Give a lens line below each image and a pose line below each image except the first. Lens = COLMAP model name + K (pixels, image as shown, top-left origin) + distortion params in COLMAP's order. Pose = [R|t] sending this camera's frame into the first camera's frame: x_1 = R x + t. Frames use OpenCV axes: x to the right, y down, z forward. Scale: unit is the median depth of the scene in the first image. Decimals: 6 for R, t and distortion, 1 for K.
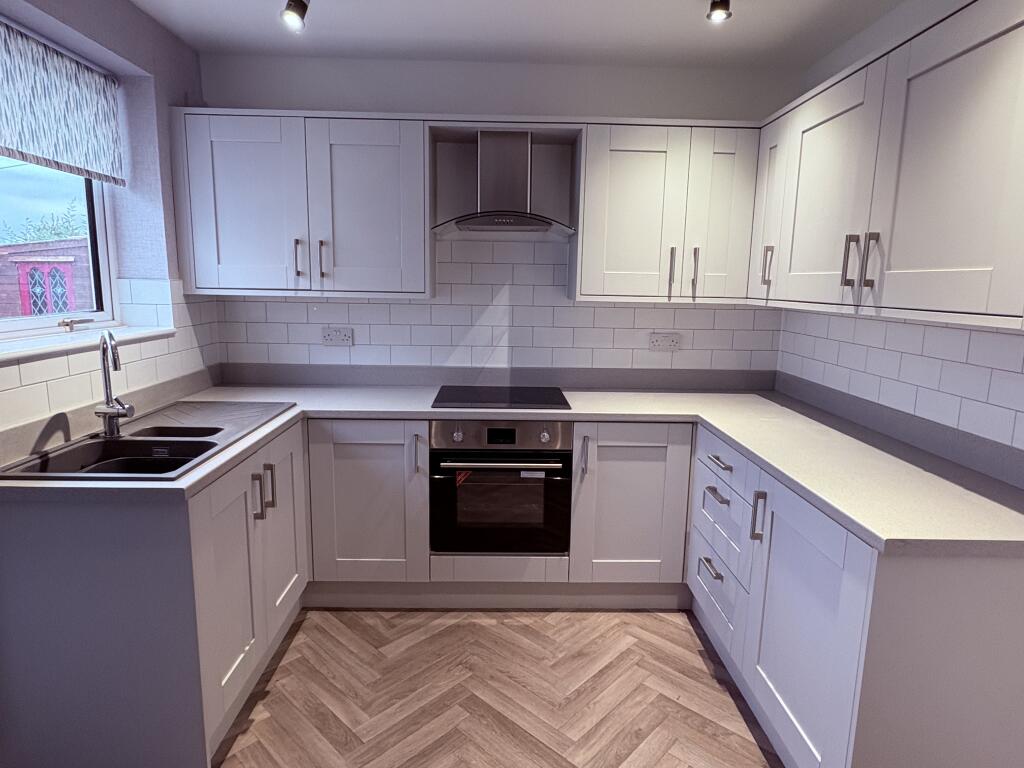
lens RADIAL K [[615.3, 0, 509.7], [0, 615.3, 384.4], [0, 0, 1]] dist [-0.003764, -0.001120]
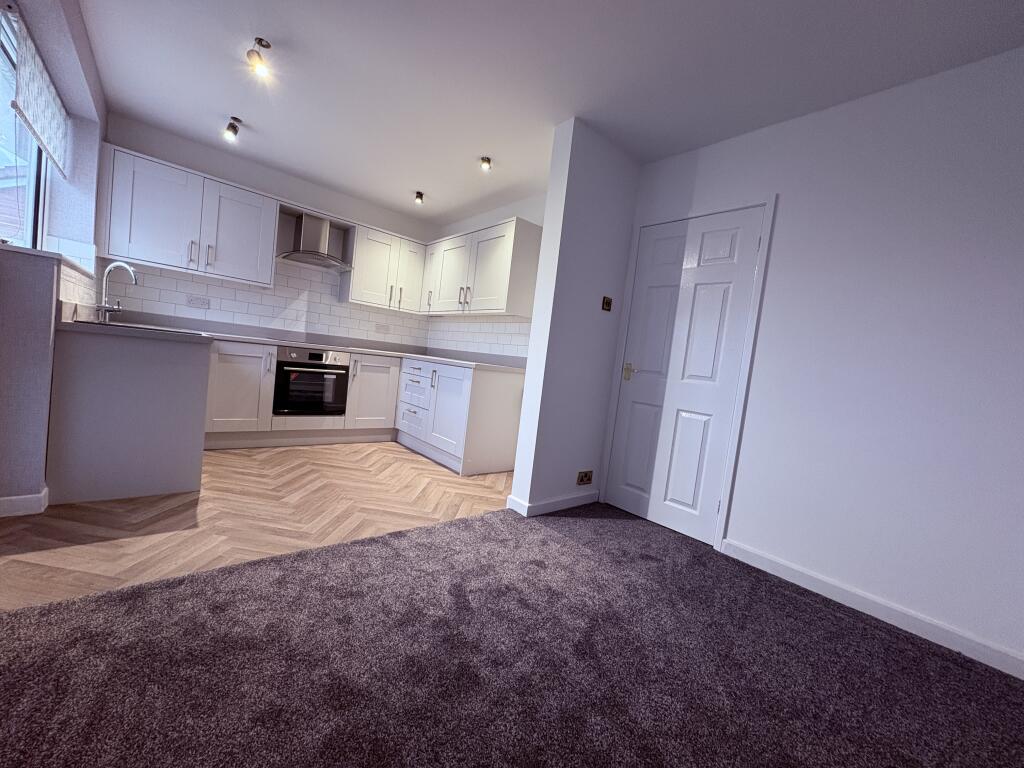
lens RADIAL K [[409.5, 0, 511.5], [0, 409.5, 384.4], [0, 0, 1]] dist [0.000540, 0.000197]
pose [[0.767989, 0.035761, 0.639464, -0.389698], [0.003173, 0.998215, -0.059634, 0.261872], [-0.640456, 0.047828, 0.766504, -0.502644]]
